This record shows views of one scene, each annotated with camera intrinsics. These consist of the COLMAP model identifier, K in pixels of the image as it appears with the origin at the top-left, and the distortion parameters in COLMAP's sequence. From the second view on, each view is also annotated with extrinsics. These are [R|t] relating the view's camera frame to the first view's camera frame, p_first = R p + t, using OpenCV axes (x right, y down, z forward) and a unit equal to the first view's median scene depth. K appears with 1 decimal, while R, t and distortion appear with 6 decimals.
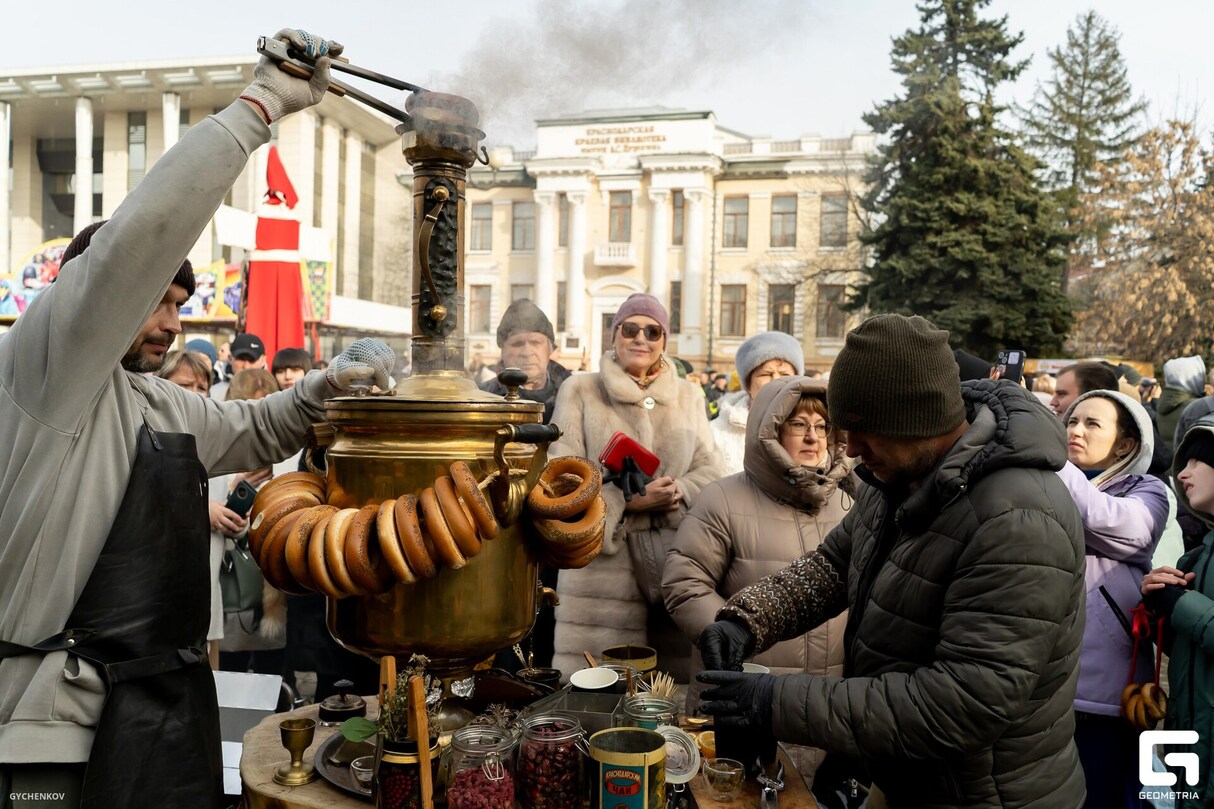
lens RADIAL K [[939.9, 0, 611.9], [0, 939.9, 410.5], [0, 0, 1]] dist [-0.004829, -0.003529]
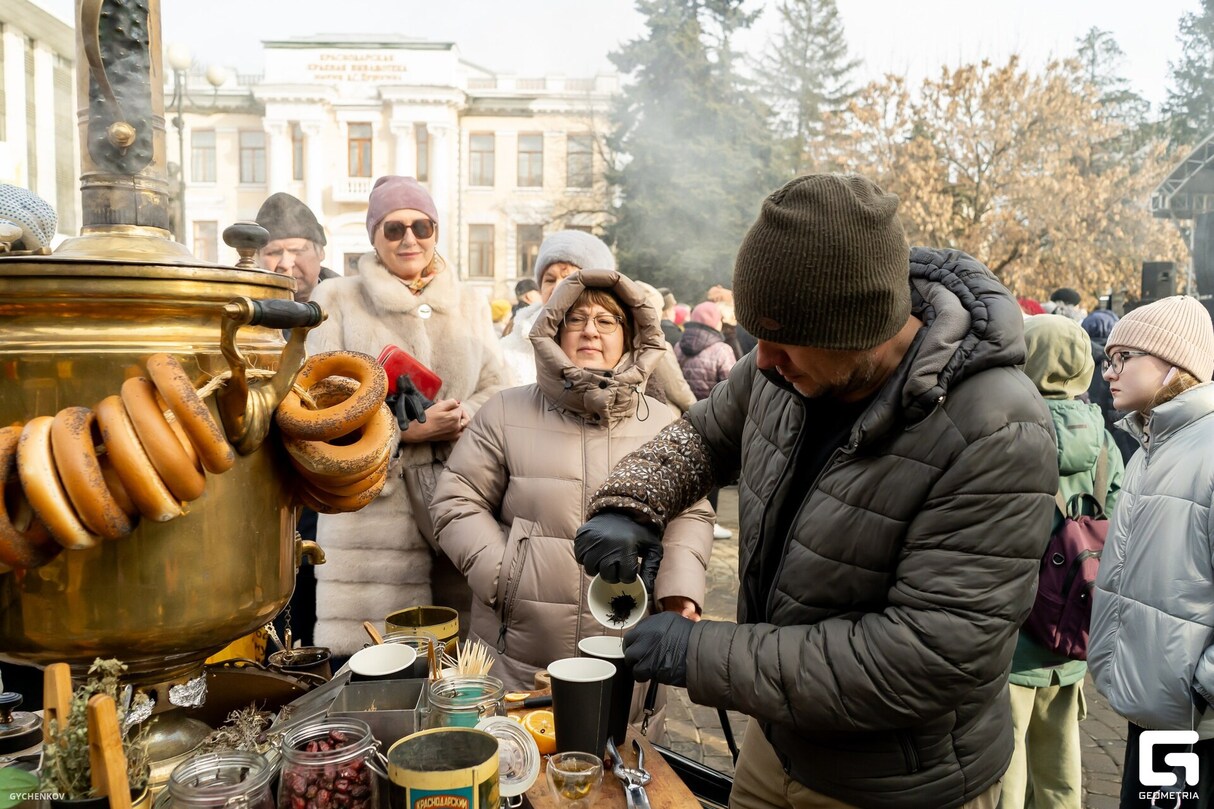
lens RADIAL K [[939.9, 0, 611.9], [0, 939.9, 410.5], [0, 0, 1]] dist [-0.004829, -0.003529]
pose [[0.965194, -0.032583, 0.259497, -0.021216], [0.016600, 0.997841, 0.063546, 0.034676], [-0.261007, -0.057027, 0.963651, 0.185407]]
